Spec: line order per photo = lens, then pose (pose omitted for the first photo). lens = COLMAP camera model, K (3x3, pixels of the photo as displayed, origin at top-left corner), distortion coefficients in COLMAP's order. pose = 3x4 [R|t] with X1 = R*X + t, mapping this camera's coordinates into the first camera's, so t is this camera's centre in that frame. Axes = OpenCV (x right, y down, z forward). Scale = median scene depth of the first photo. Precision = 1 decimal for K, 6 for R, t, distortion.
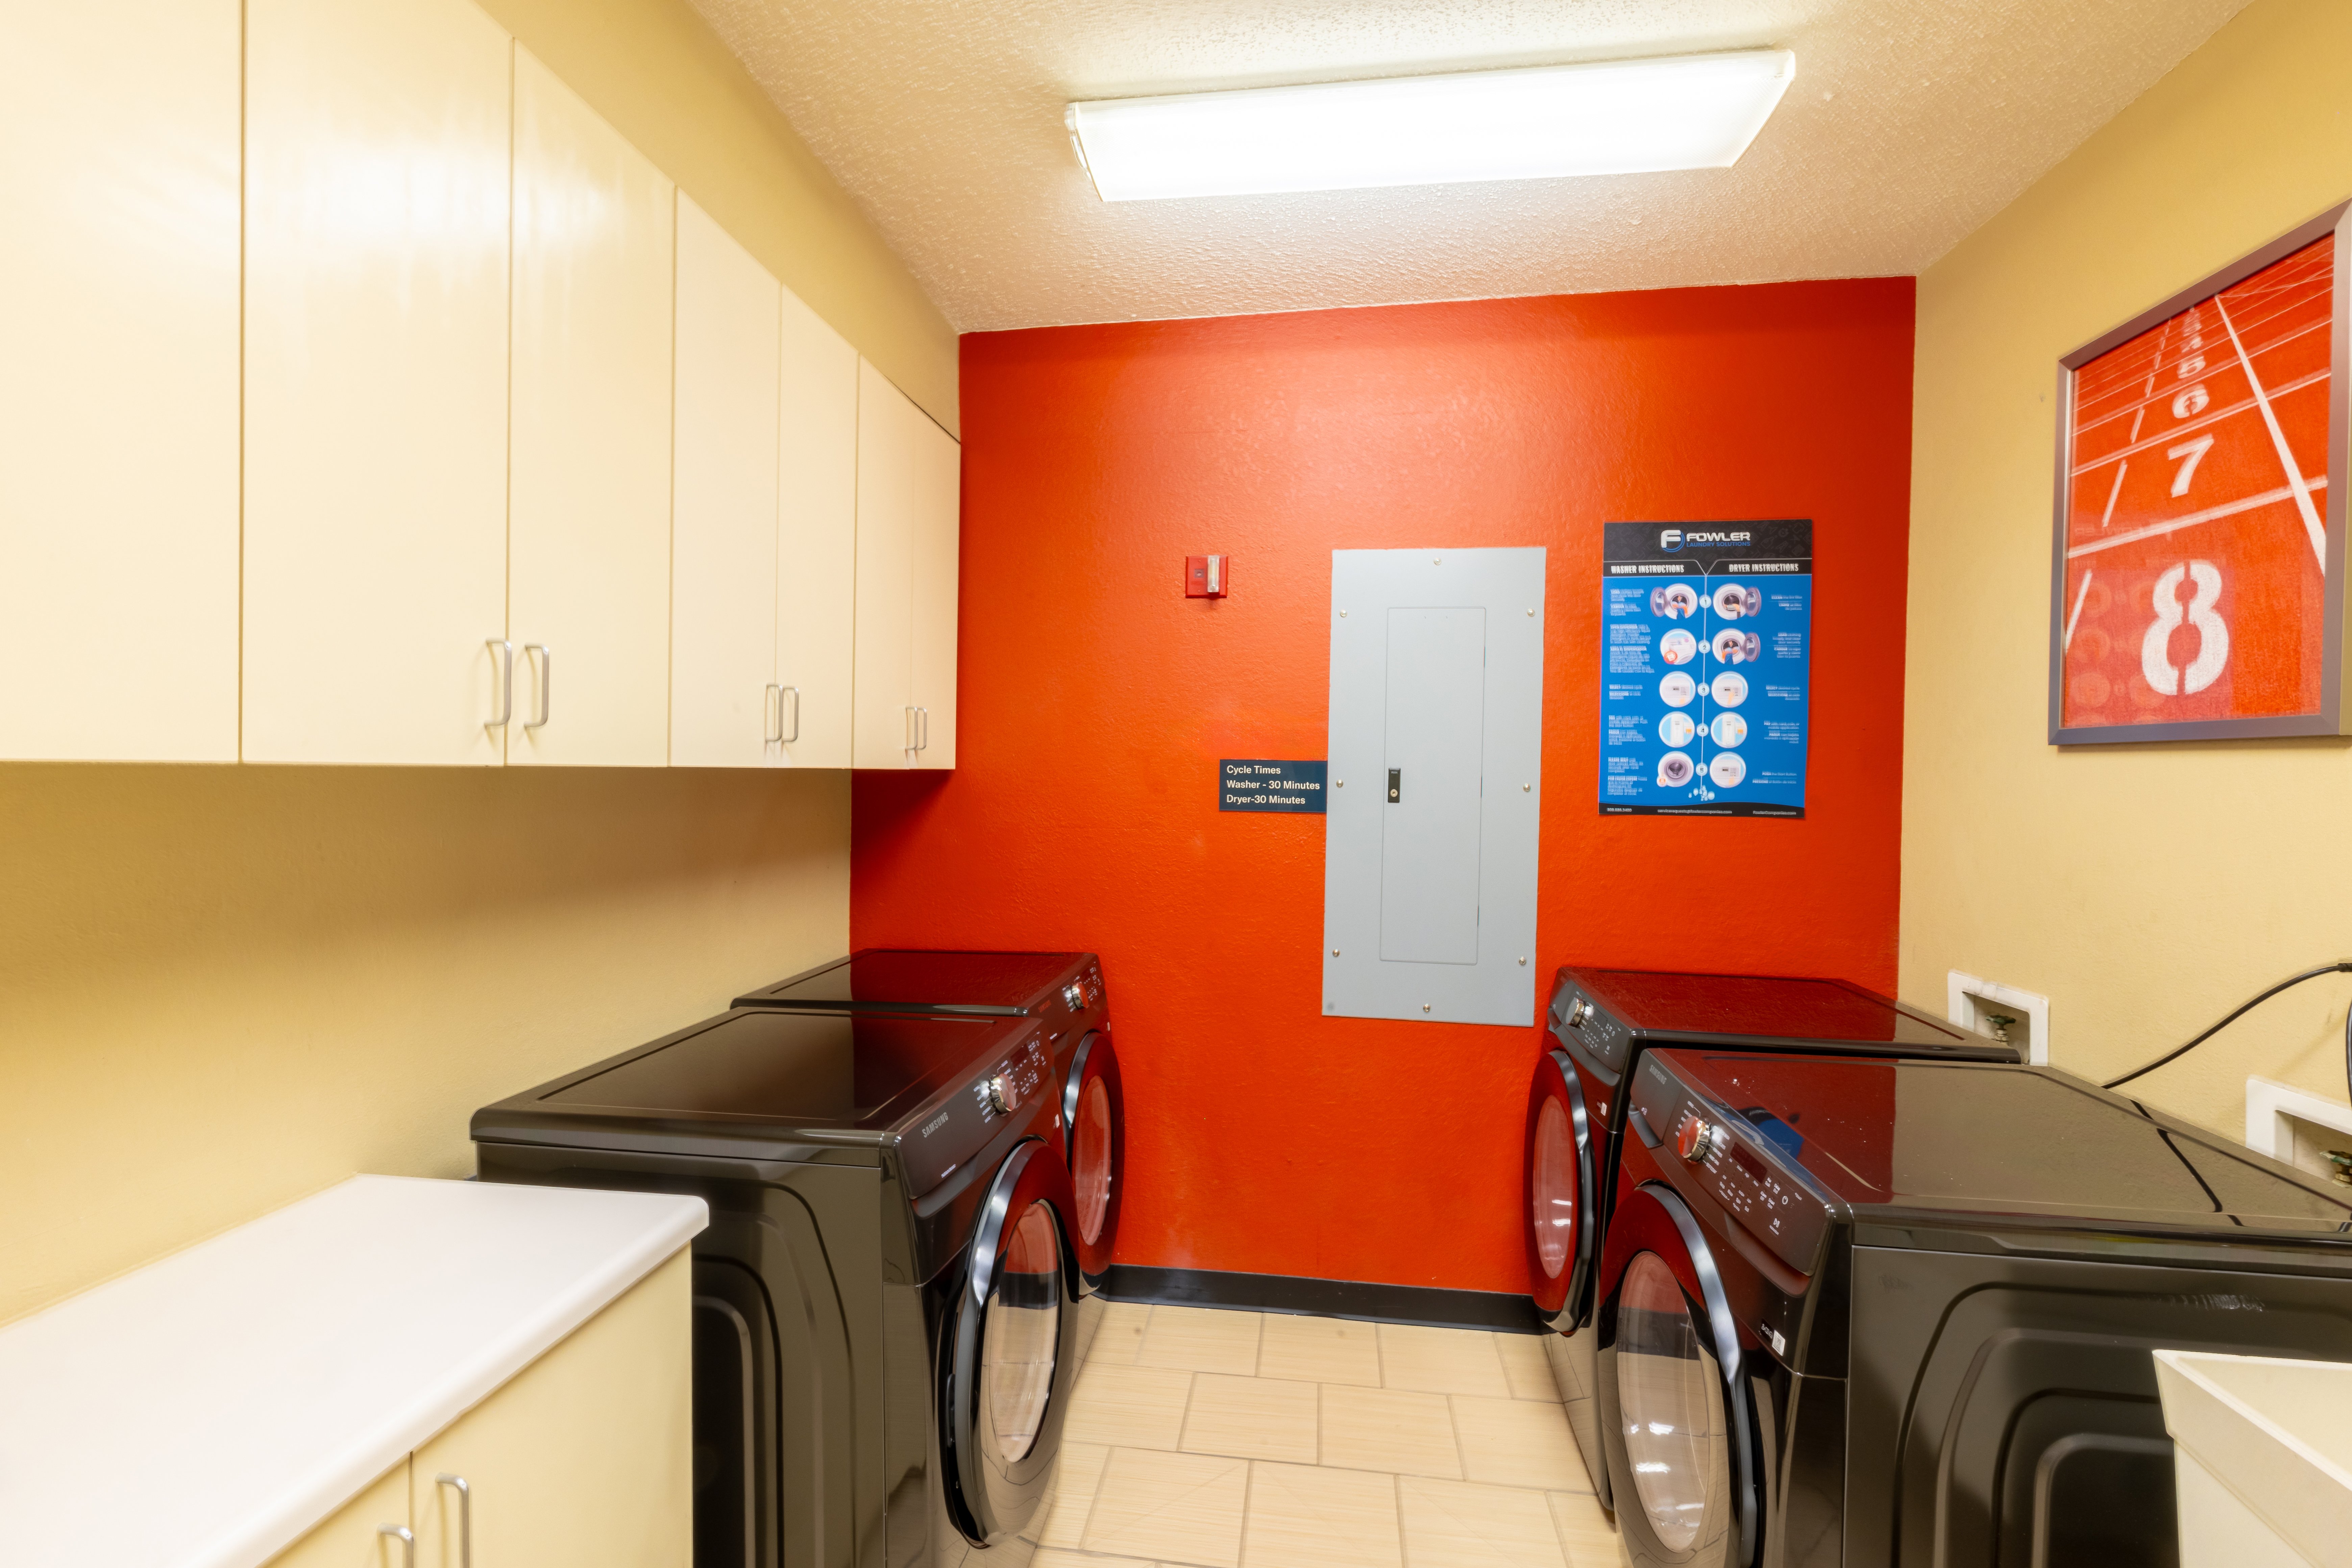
lens RADIAL K [[1011.7, 0, 1180.1], [0, 1011.7, 786.5], [0, 0, 1]] dist [-0.000726, 0.000471]
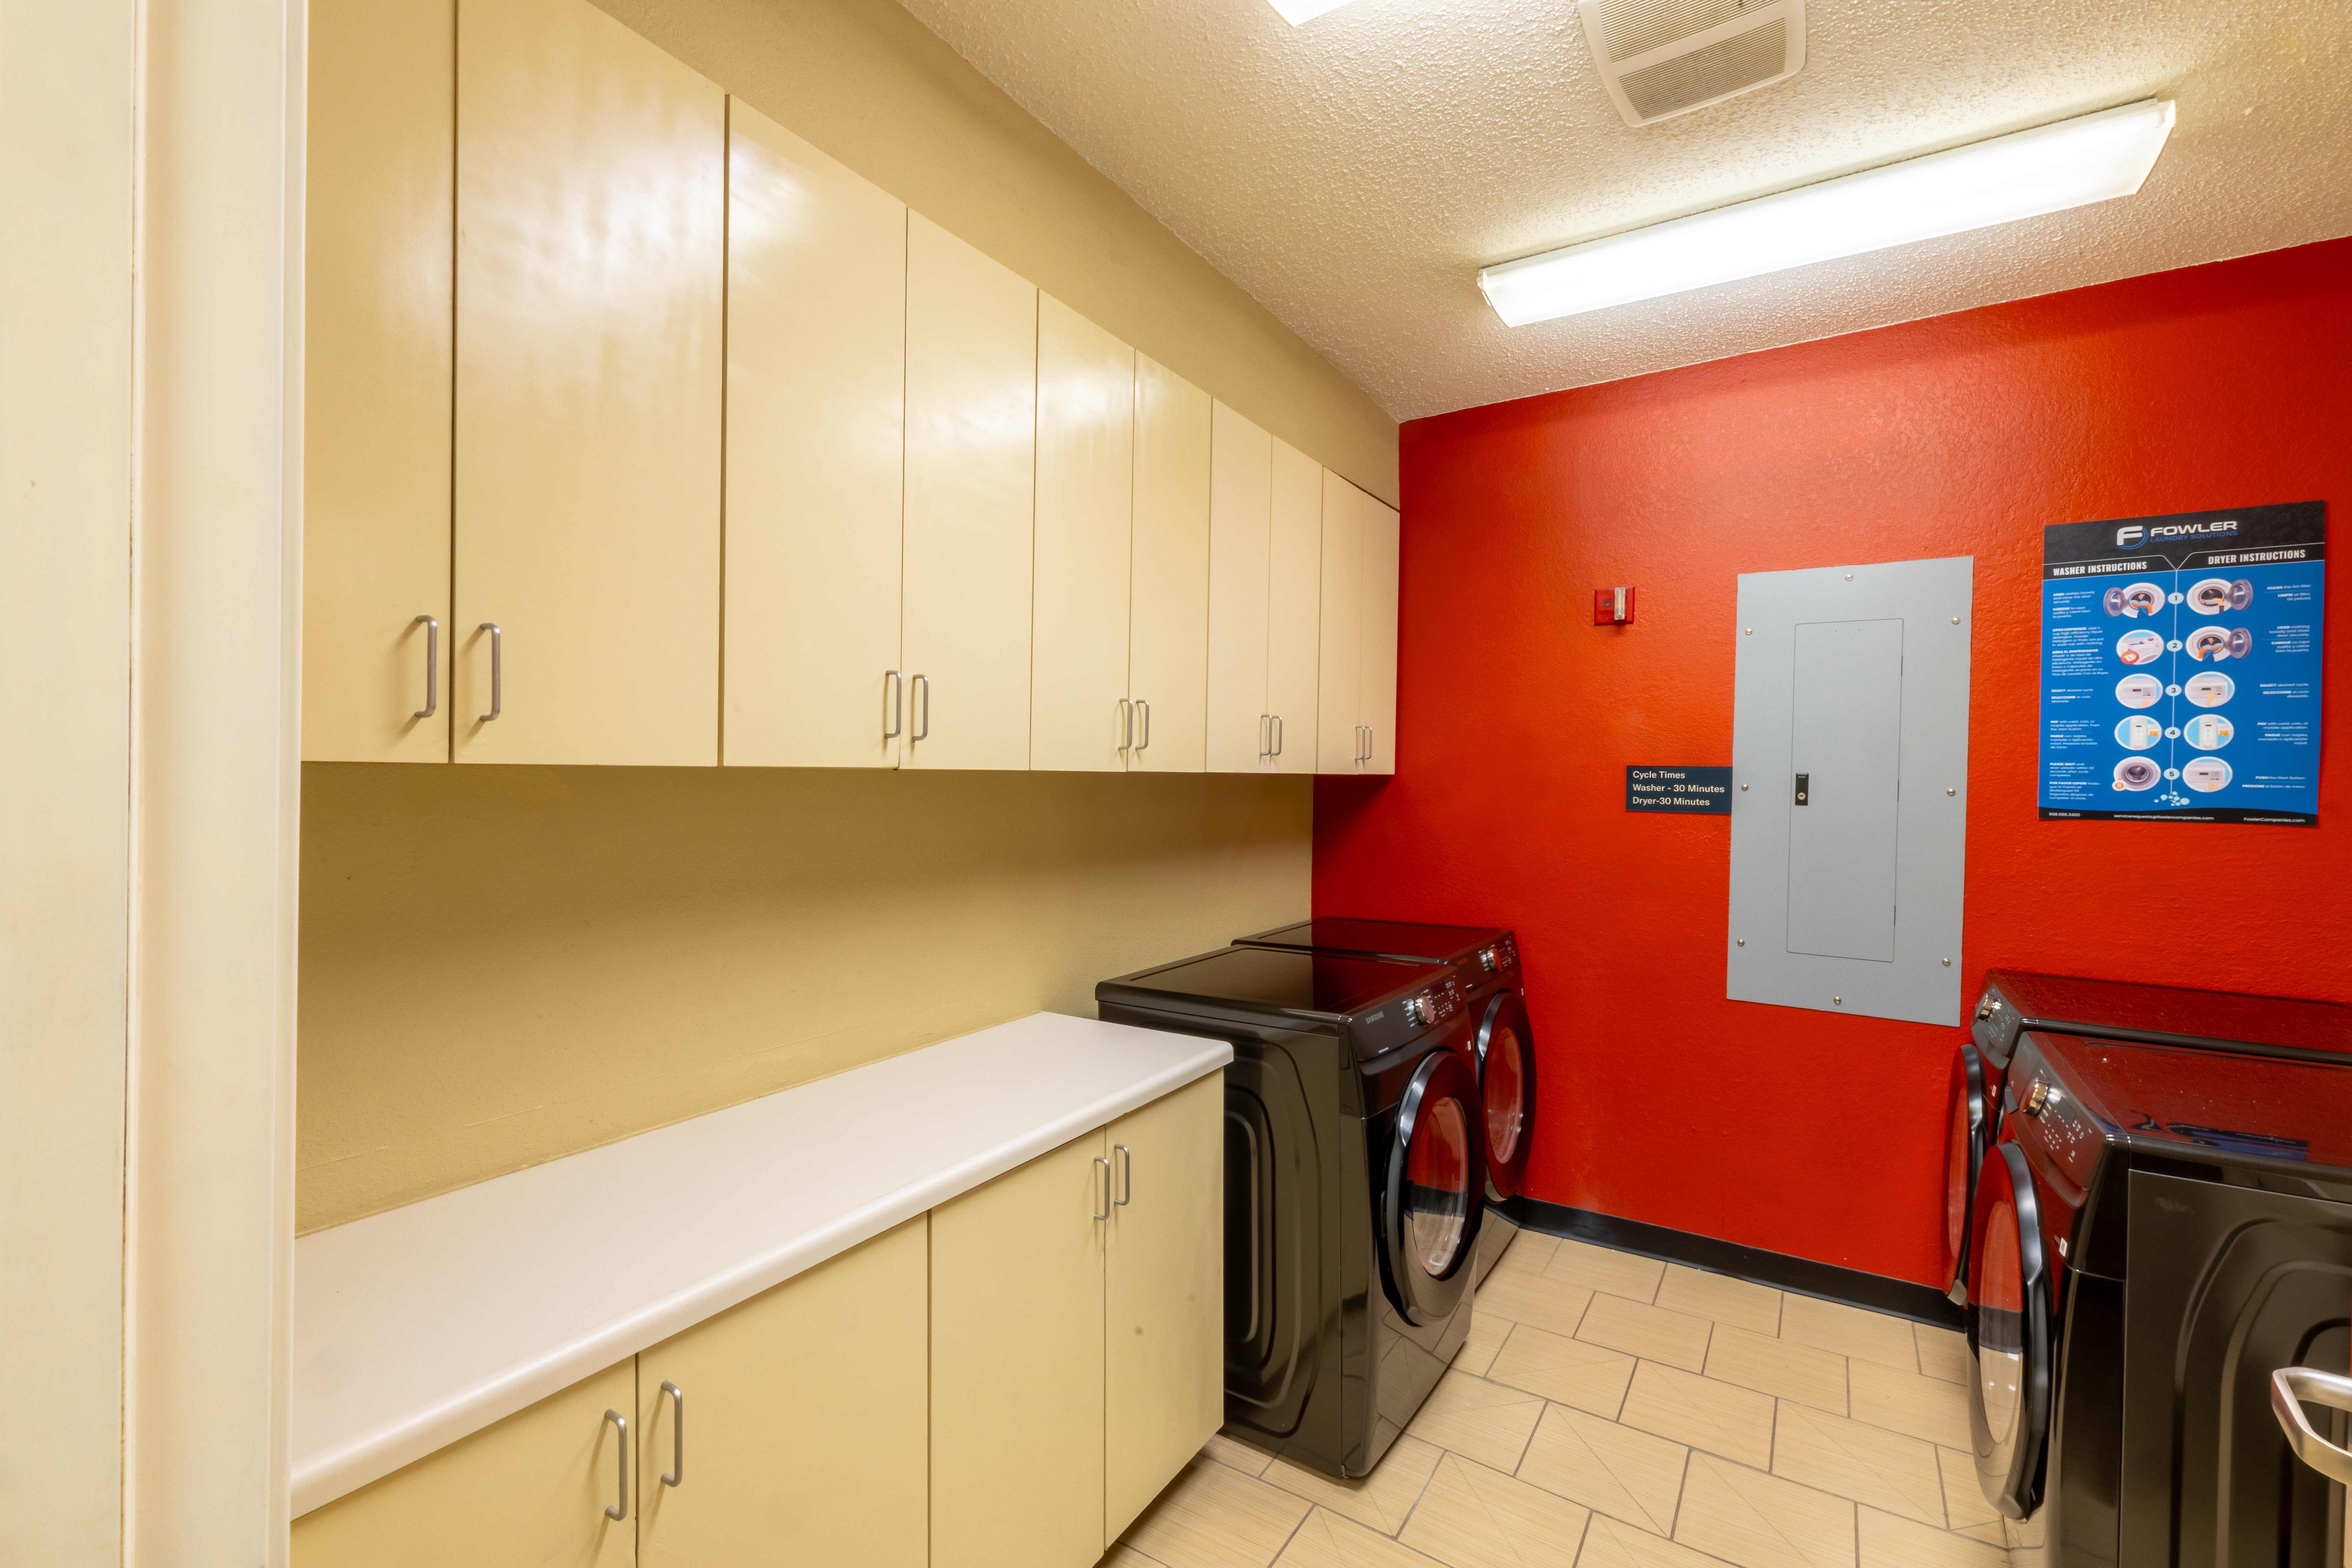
lens RADIAL K [[1011.7, 0, 1180.1], [0, 1011.7, 786.5], [0, 0, 1]] dist [-0.000726, 0.000471]
pose [[0.907055, 0.003507, -0.420998, 0.068727], [-0.006541, 0.999962, -0.005764, 0.006940], [0.420962, 0.007982, 0.907043, -0.262211]]
